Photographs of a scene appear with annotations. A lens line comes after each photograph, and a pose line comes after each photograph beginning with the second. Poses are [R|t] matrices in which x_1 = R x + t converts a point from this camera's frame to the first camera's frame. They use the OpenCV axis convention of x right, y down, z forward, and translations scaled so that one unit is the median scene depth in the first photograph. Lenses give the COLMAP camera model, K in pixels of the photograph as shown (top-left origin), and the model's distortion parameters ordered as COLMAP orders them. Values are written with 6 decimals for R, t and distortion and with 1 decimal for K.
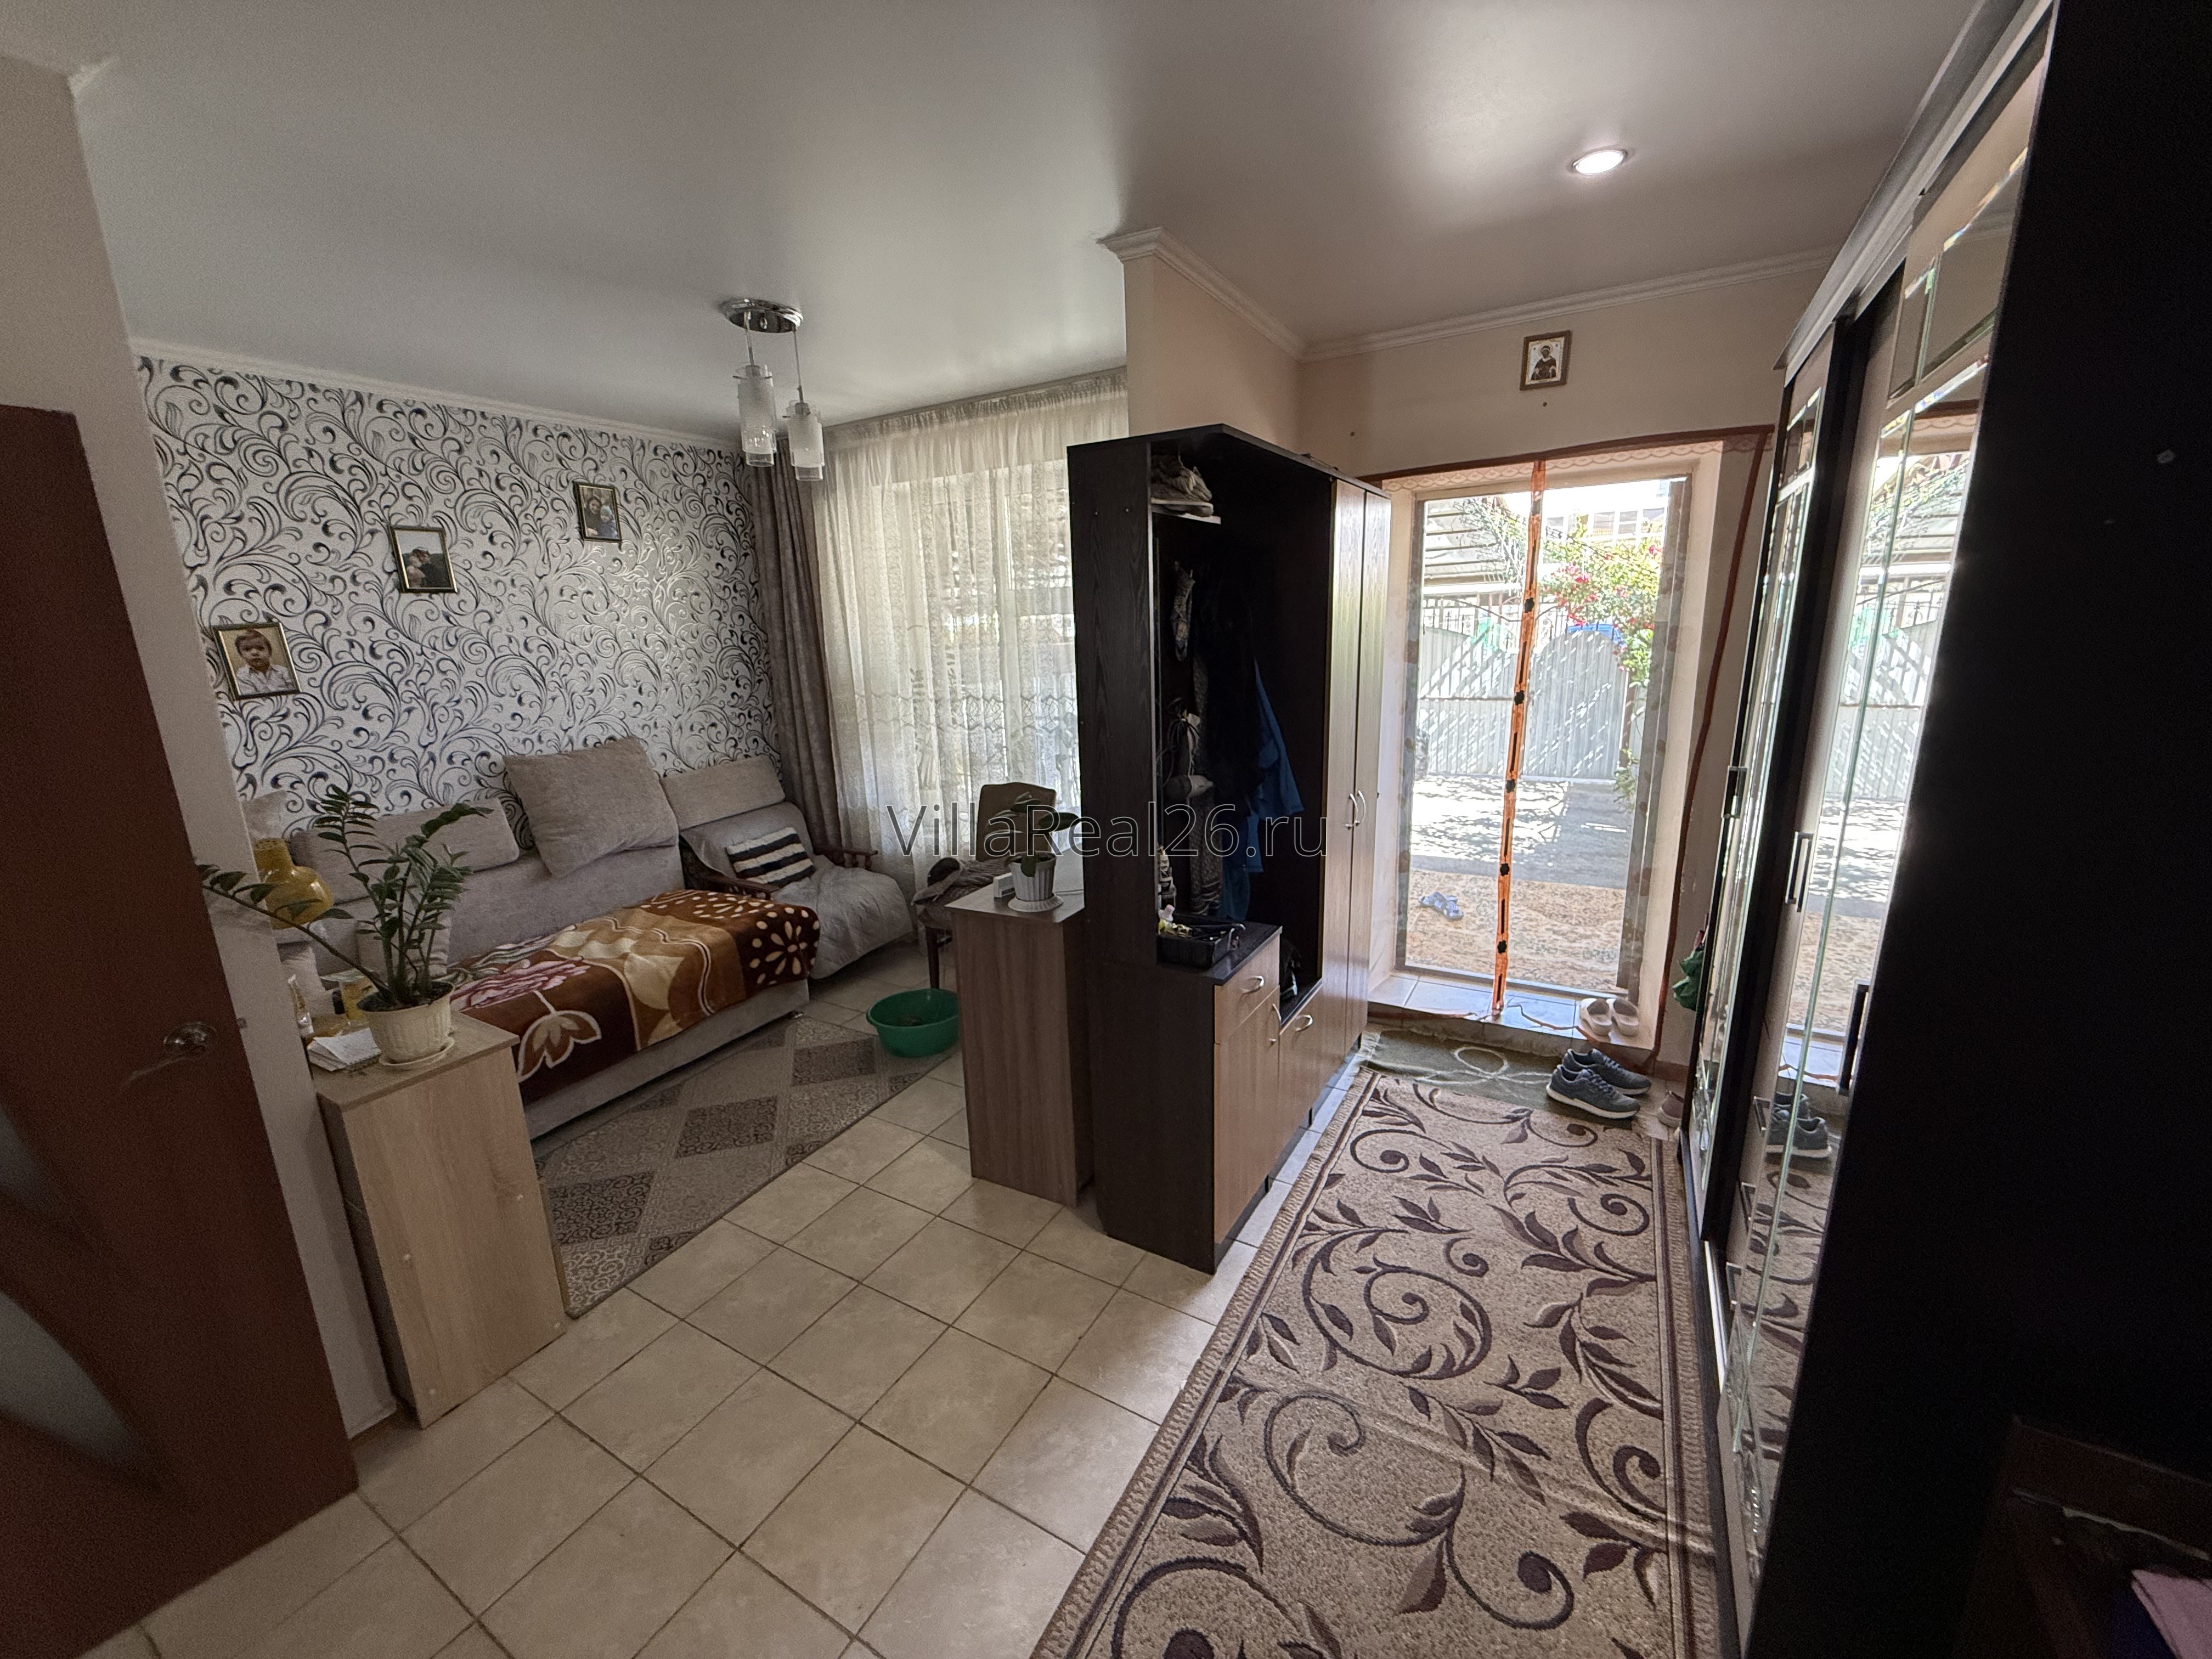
lens RADIAL K [[887.1, 0, 1098.9], [0, 887.1, 827.8], [0, 0, 1]] dist [-0.000802, 0.000283]
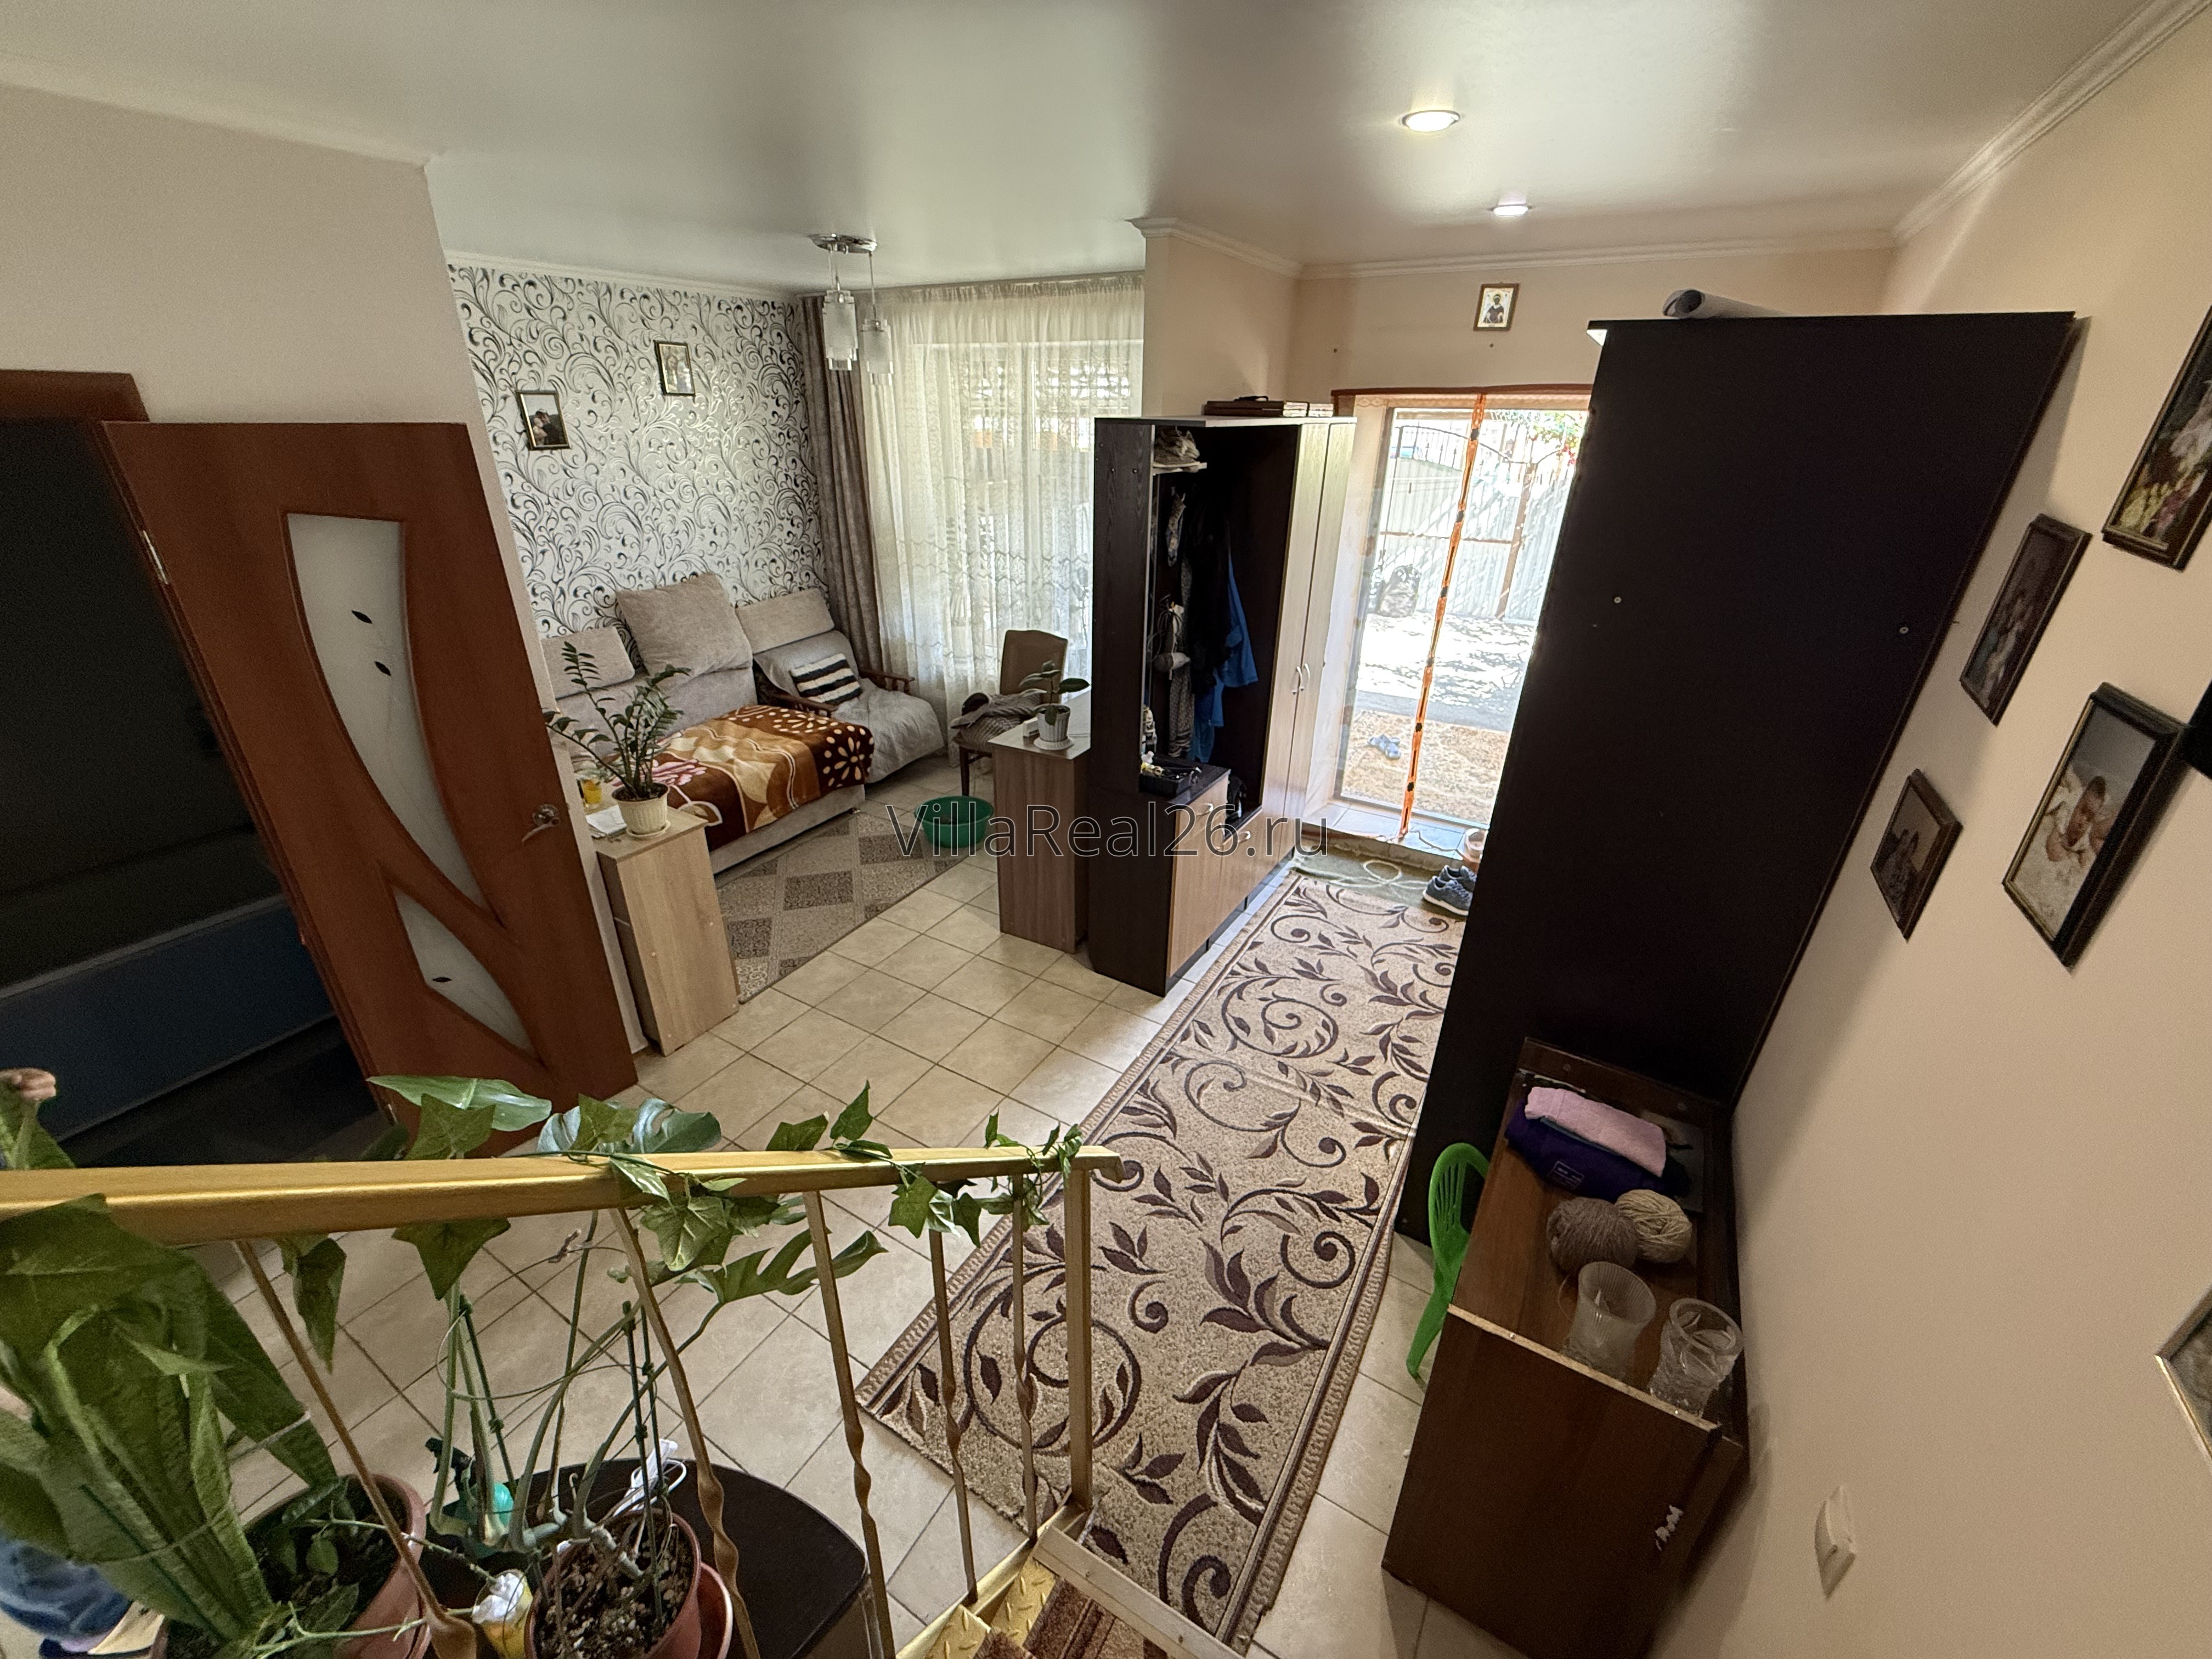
lens RADIAL K [[887.1, 0, 1098.9], [0, 887.1, 827.8], [0, 0, 1]] dist [-0.000802, 0.000283]
pose [[0.998774, 0.048612, 0.009317, -0.007433], [-0.049474, 0.974775, 0.217637, -0.076939], [0.001498, -0.217831, 0.975985, -0.317673]]
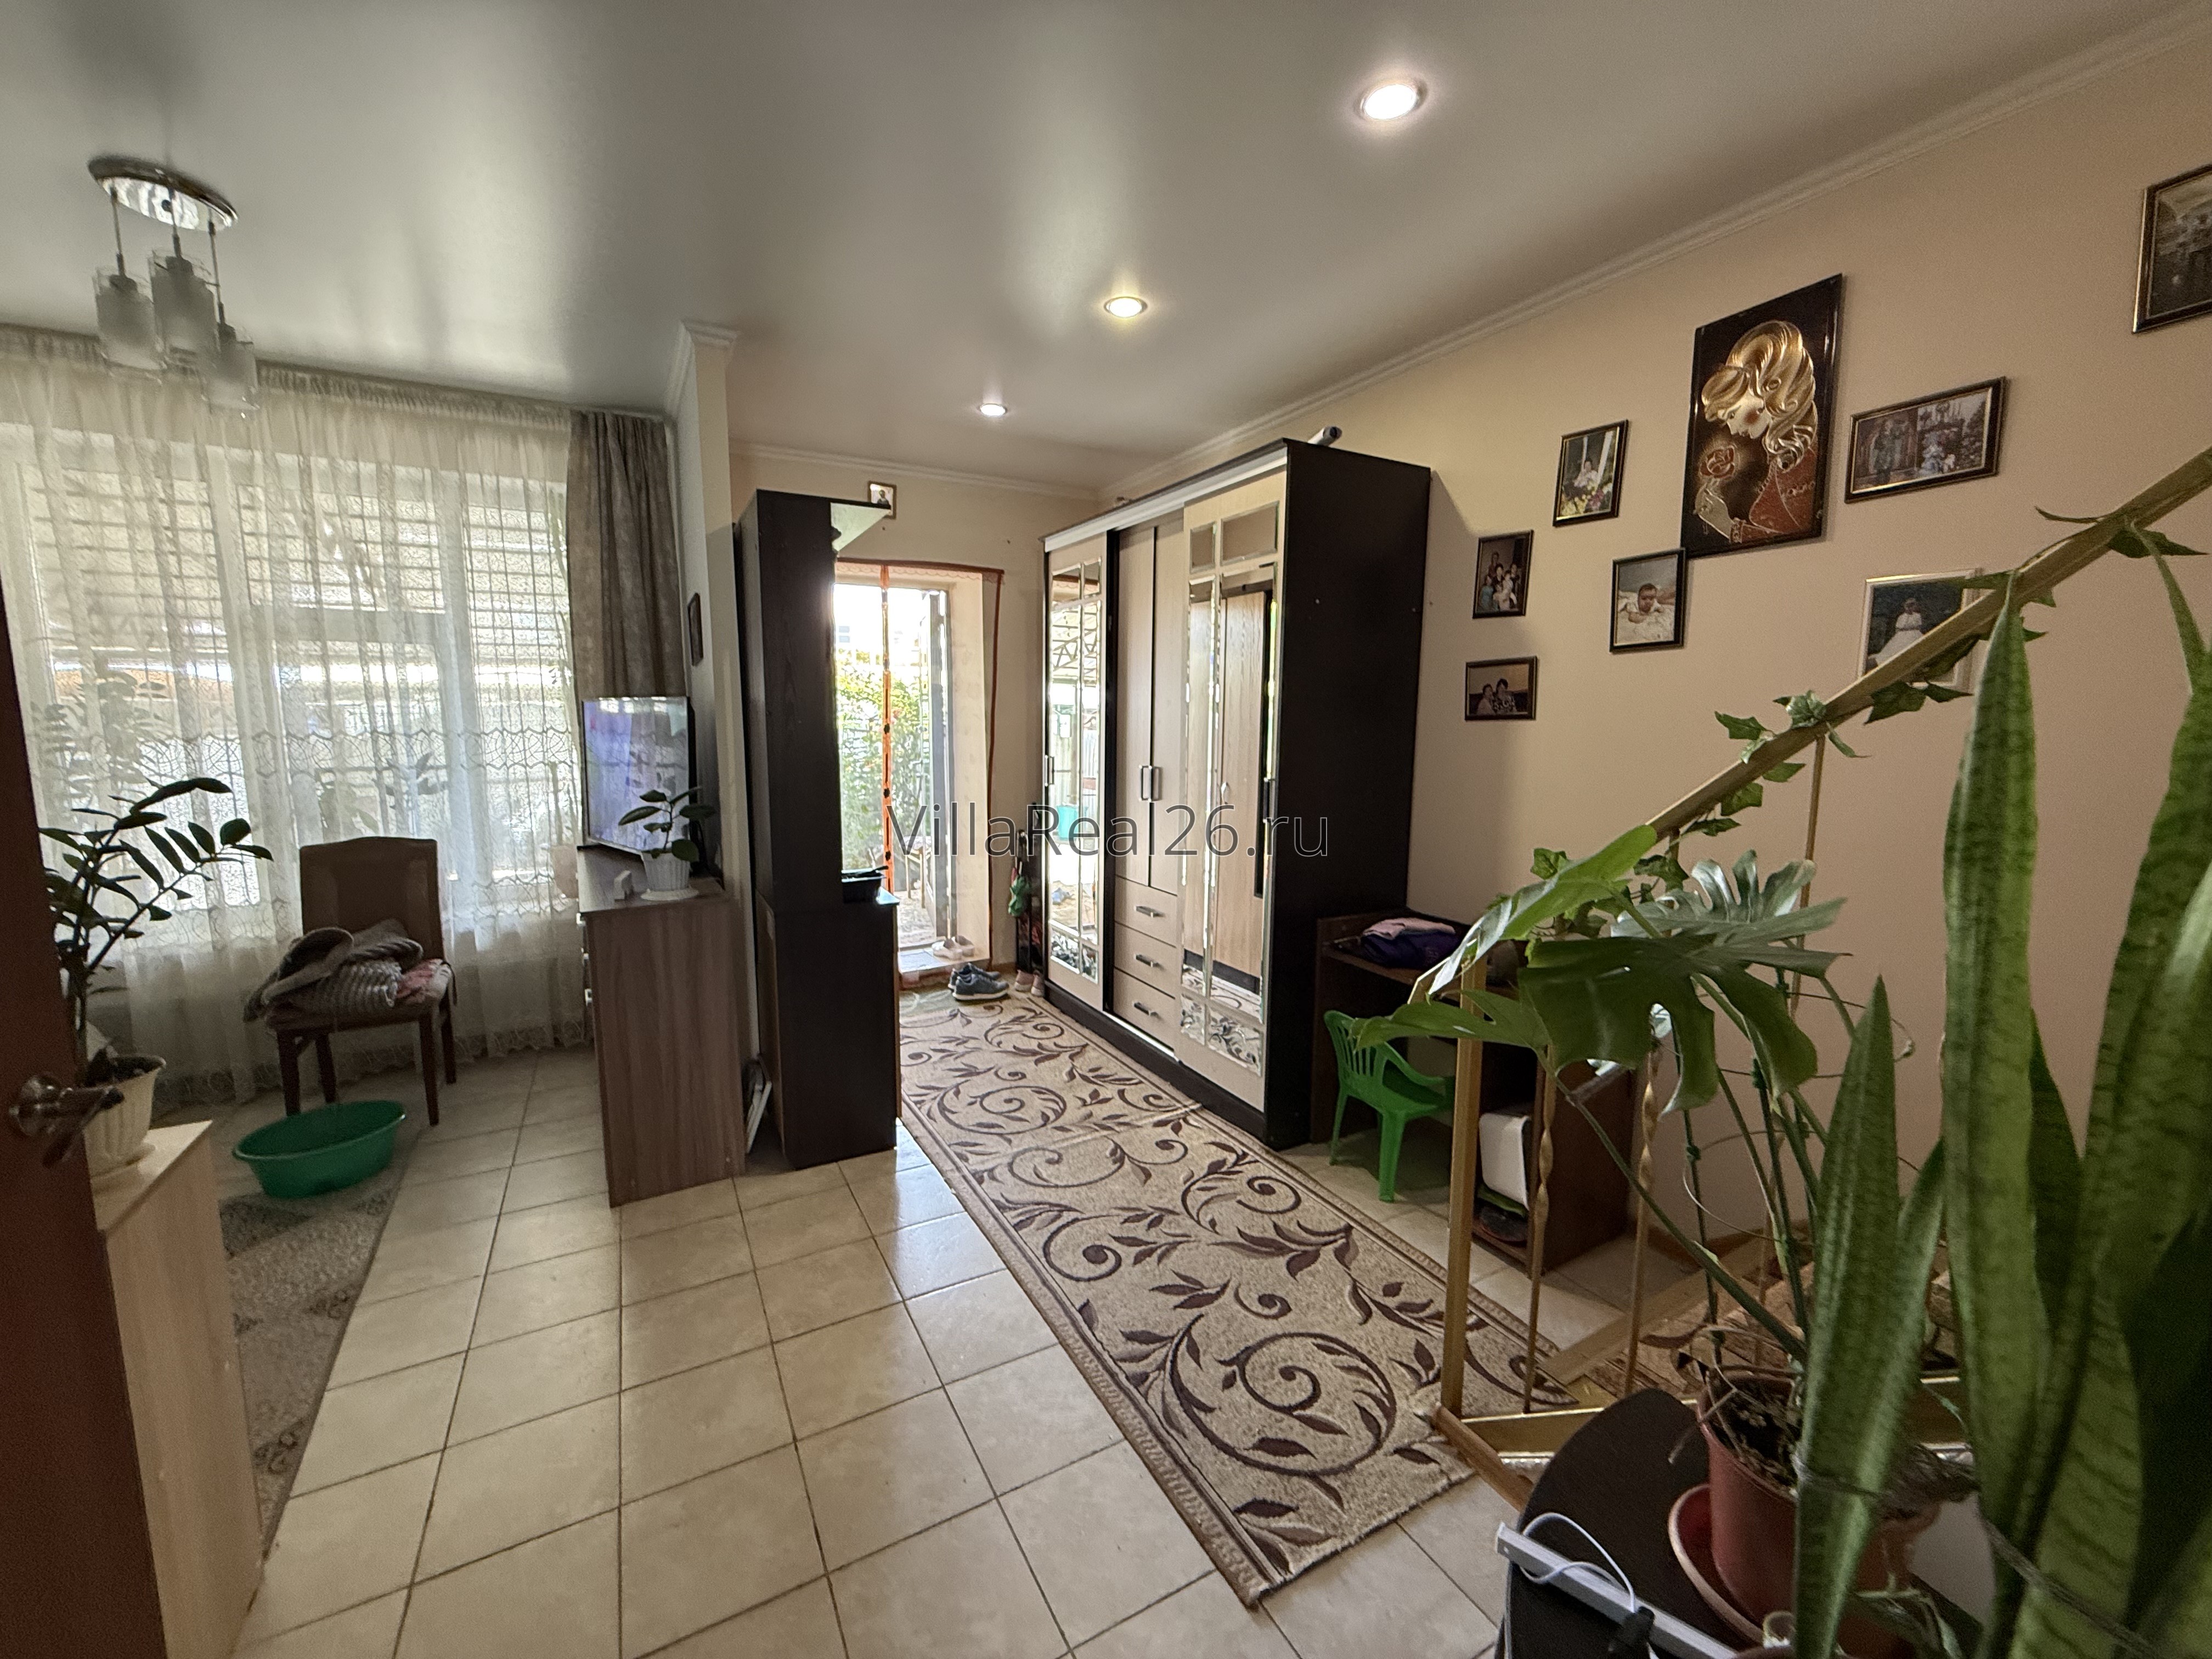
lens RADIAL K [[879.1, 0, 1106.0], [0, 879.1, 829.5], [0, 0, 1]] dist [0.001533, 0.000160]
pose [[0.512512, -0.078994, 0.855039, -0.597664], [0.173920, 0.984670, -0.013277, 0.095988], [-0.840883, 0.155513, 0.518394, 0.015169]]
